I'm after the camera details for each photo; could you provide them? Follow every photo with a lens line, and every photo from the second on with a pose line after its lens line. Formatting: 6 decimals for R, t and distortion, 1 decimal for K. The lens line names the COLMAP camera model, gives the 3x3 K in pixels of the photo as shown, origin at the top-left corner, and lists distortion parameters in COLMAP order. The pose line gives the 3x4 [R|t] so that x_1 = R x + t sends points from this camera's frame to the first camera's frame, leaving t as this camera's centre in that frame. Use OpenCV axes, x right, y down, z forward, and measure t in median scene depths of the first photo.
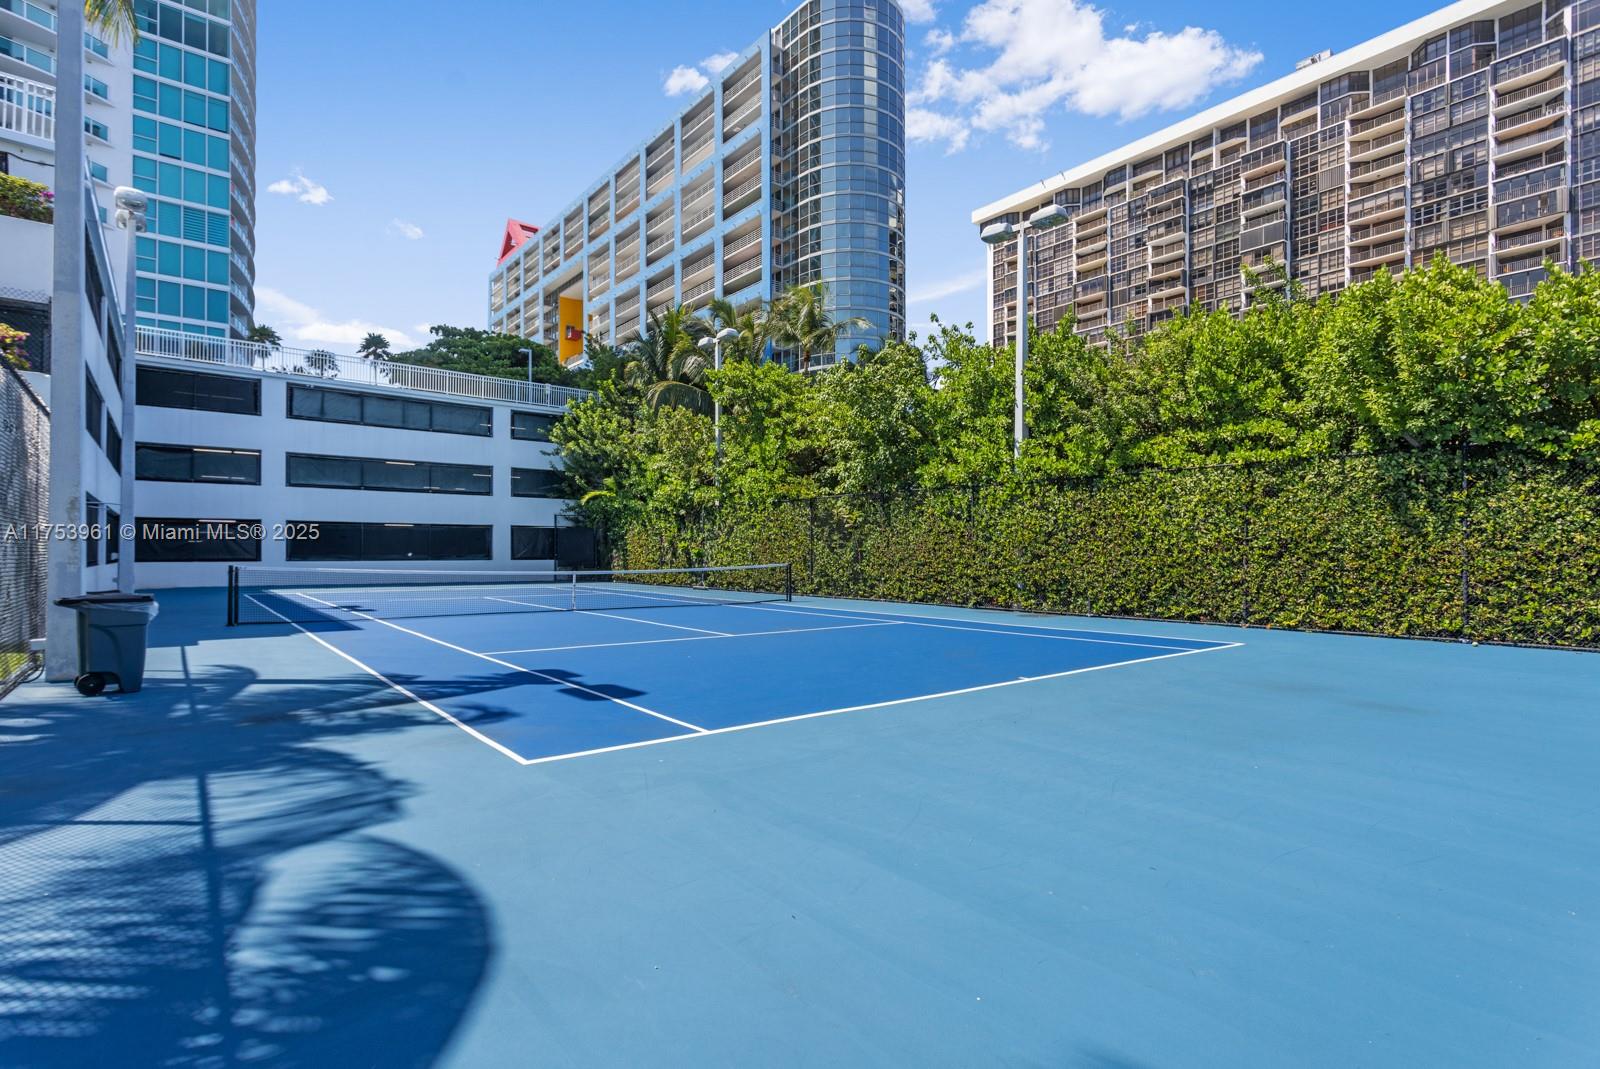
lens RADIAL K [[764.3, 0, 774.9], [0, 764.3, 535.9], [0, 0, 1]] dist [0.001977, 0.001246]
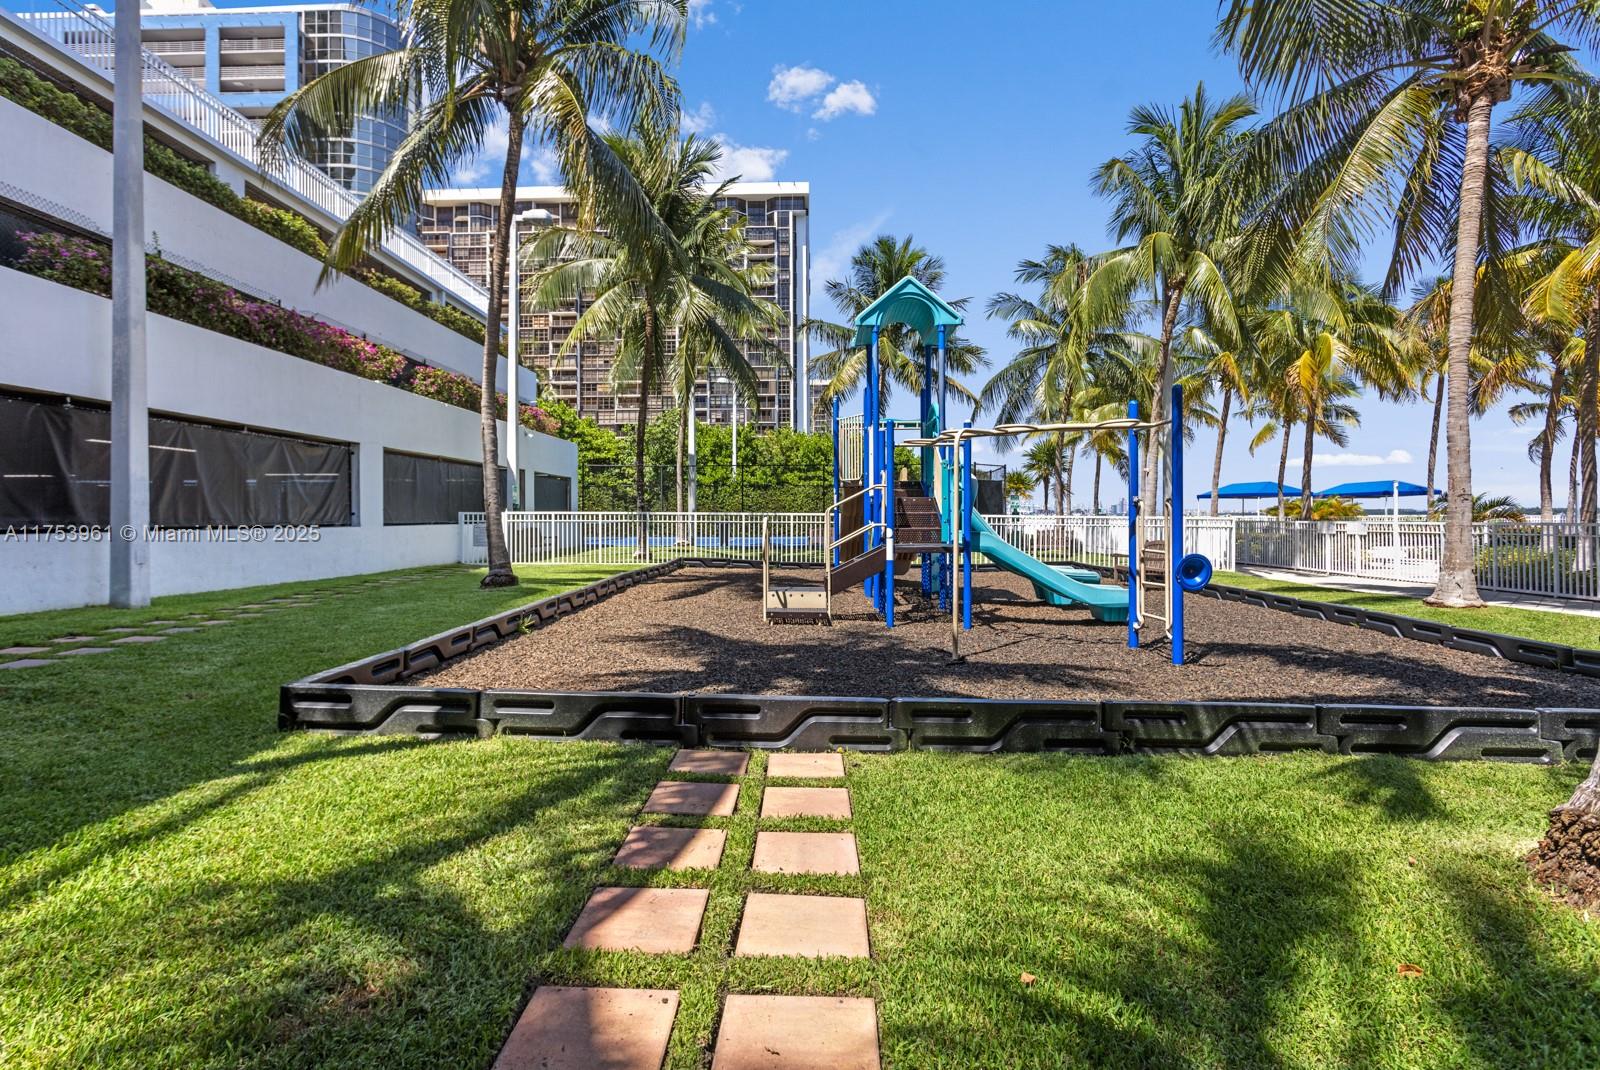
lens RADIAL K [[761.7, 0, 777.1], [0, 761.7, 525.9], [0, 0, 1]] dist [0.002327, 0.001515]
pose [[0.636882, -0.017400, 0.770765, -0.281626], [-0.013360, 0.999346, 0.033599, -0.004342], [-0.770845, -0.031696, 0.636233, -0.128767]]
